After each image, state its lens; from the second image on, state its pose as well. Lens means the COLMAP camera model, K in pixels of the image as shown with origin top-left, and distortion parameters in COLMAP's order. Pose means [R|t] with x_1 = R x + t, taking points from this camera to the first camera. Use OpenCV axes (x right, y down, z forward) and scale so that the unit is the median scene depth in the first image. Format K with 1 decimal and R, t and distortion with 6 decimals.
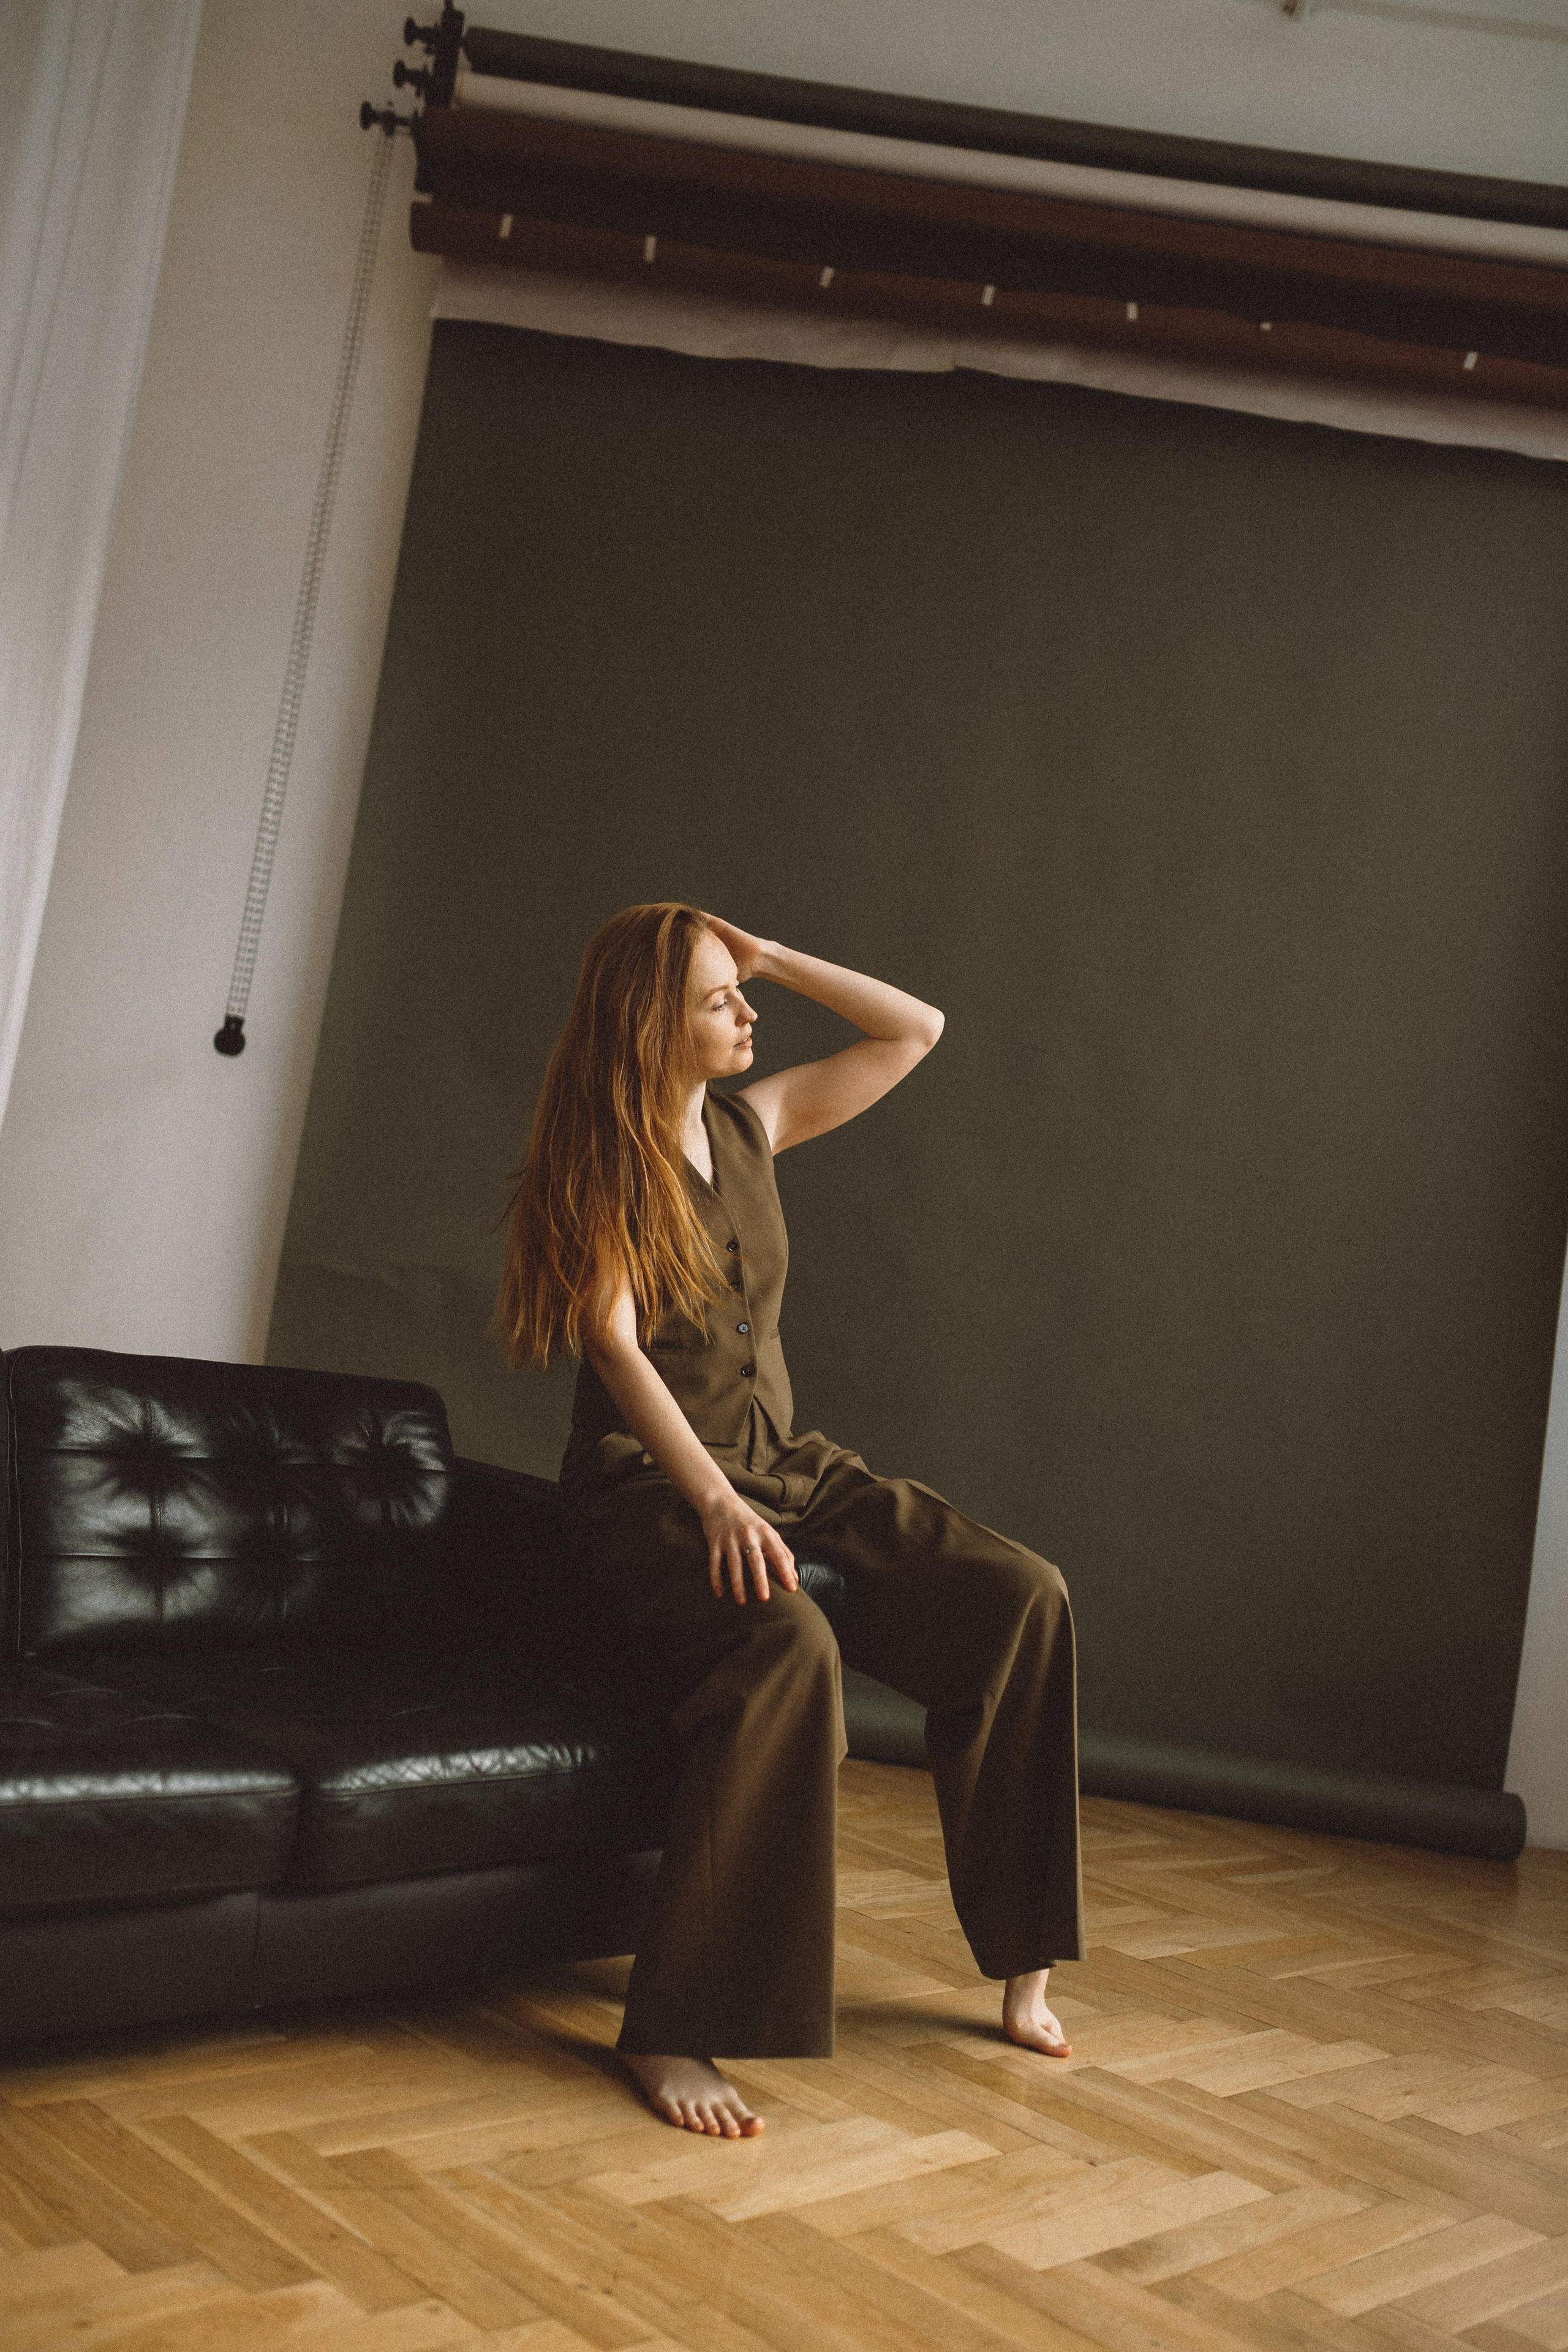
lens RADIAL K [[2217.9, 0, 764.3], [0, 2217.9, 1164.7], [0, 0, 1]] dist [0.050211, 0.000000]
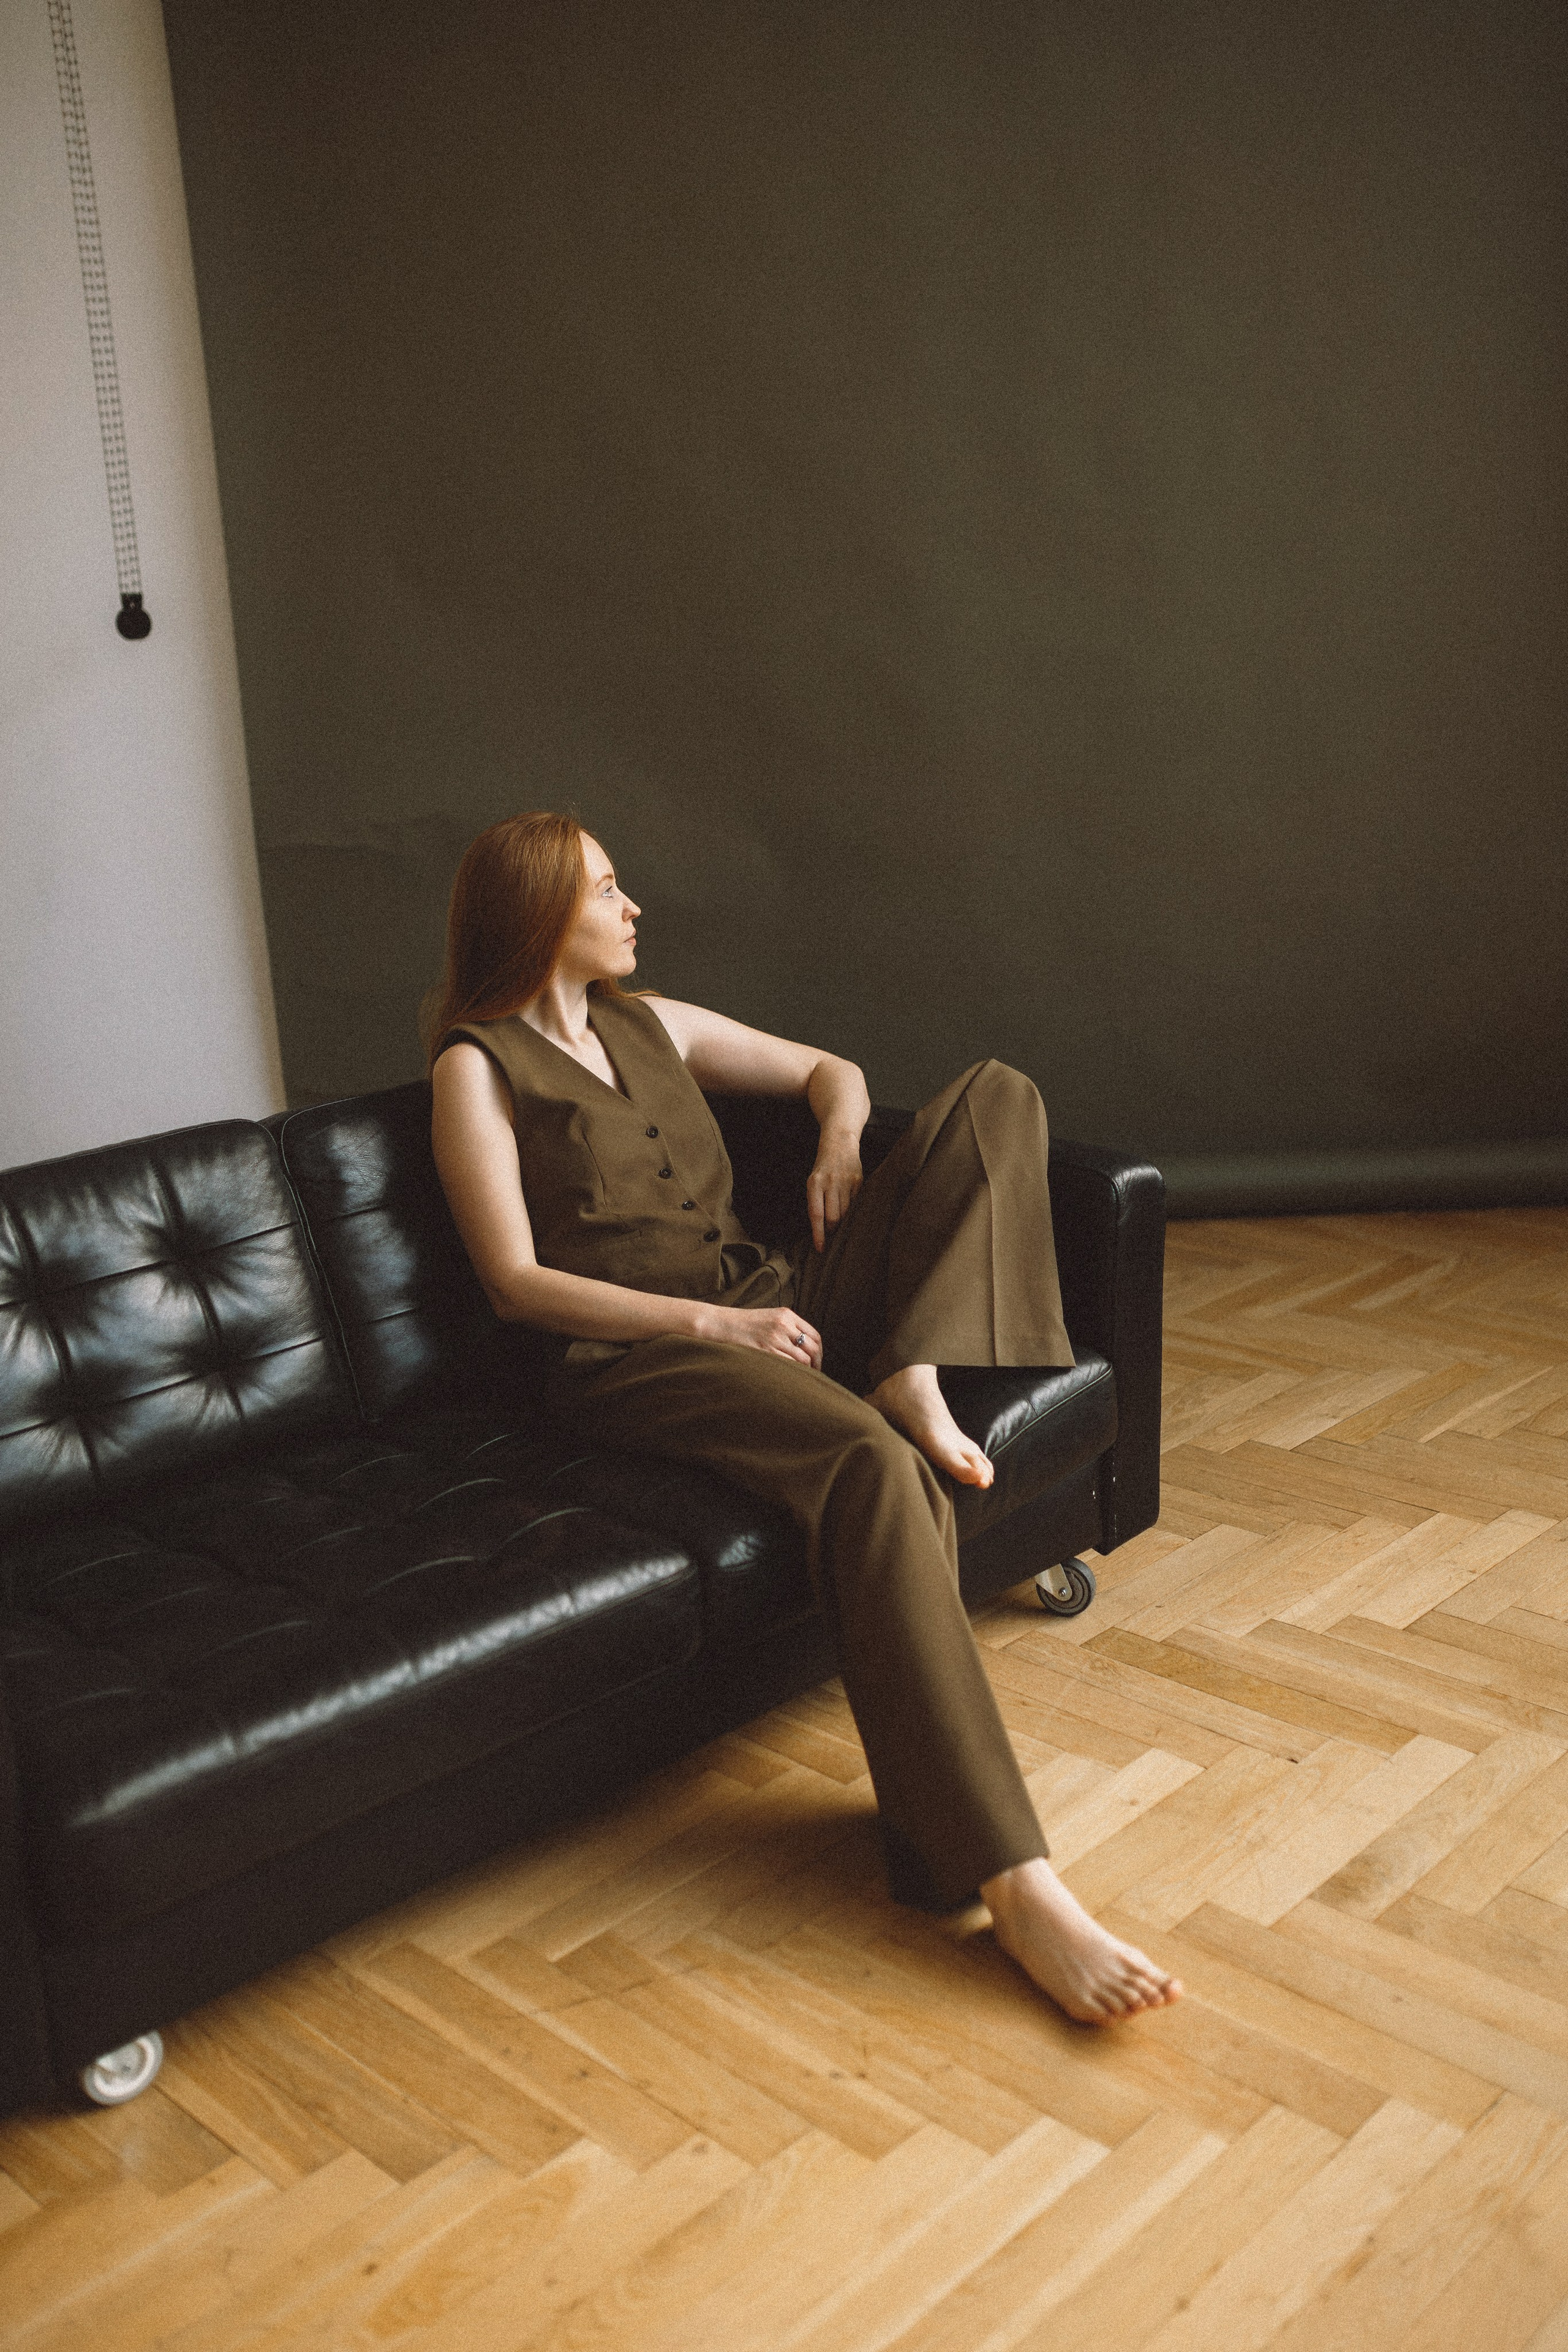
lens RADIAL K [[2217.9, 0, 778.1], [0, 2217.9, 1171.0], [0, 0, 1]] dist [0.050211, 0.000000]
pose [[0.980508, -0.192868, -0.037486, 0.007899], [0.194603, 0.927027, 0.320549, -0.165645], [-0.027073, -0.321595, 0.946490, 0.139720]]
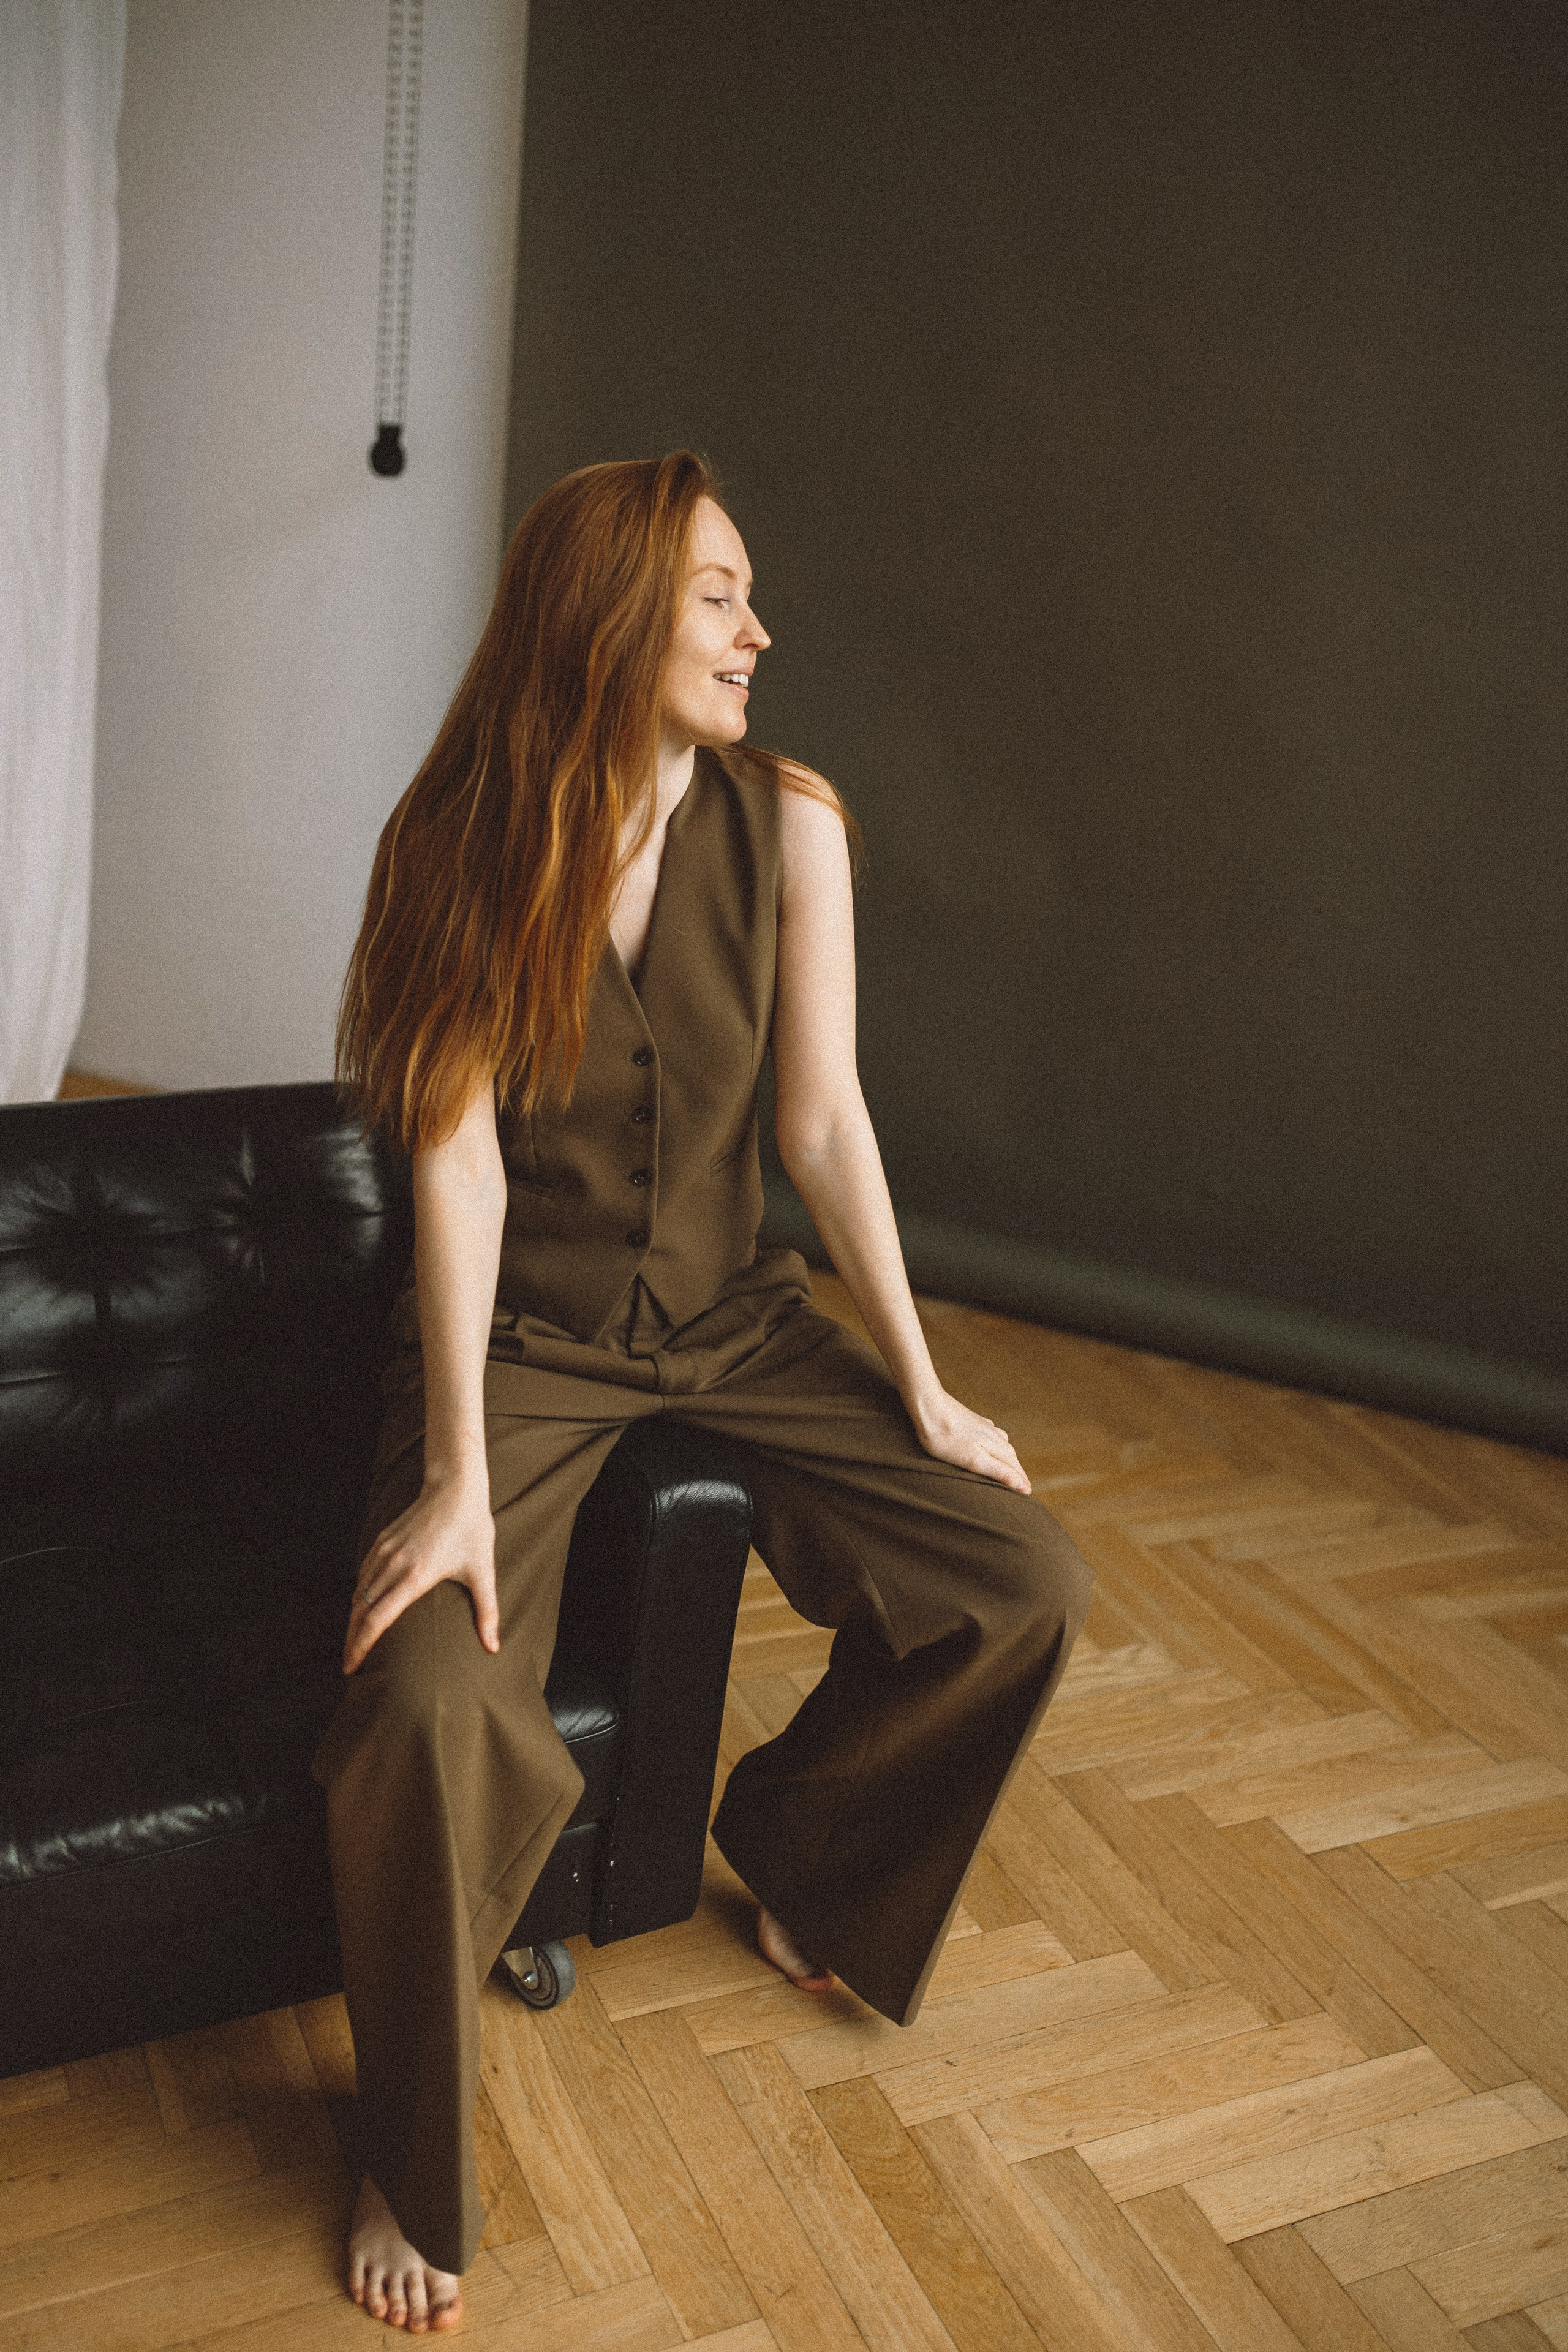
lens RADIAL K [[2217.9, 0, 750.2], [0, 2217.9, 1158.6], [0, 0, 1]] dist [0.050211, 0.000000]
pose [[0.936726, 0.066720, -0.343647, 0.316268], [0.070795, 0.925278, 0.372623, -0.208227], [0.342831, -0.373375, 0.862008, 0.500130]]
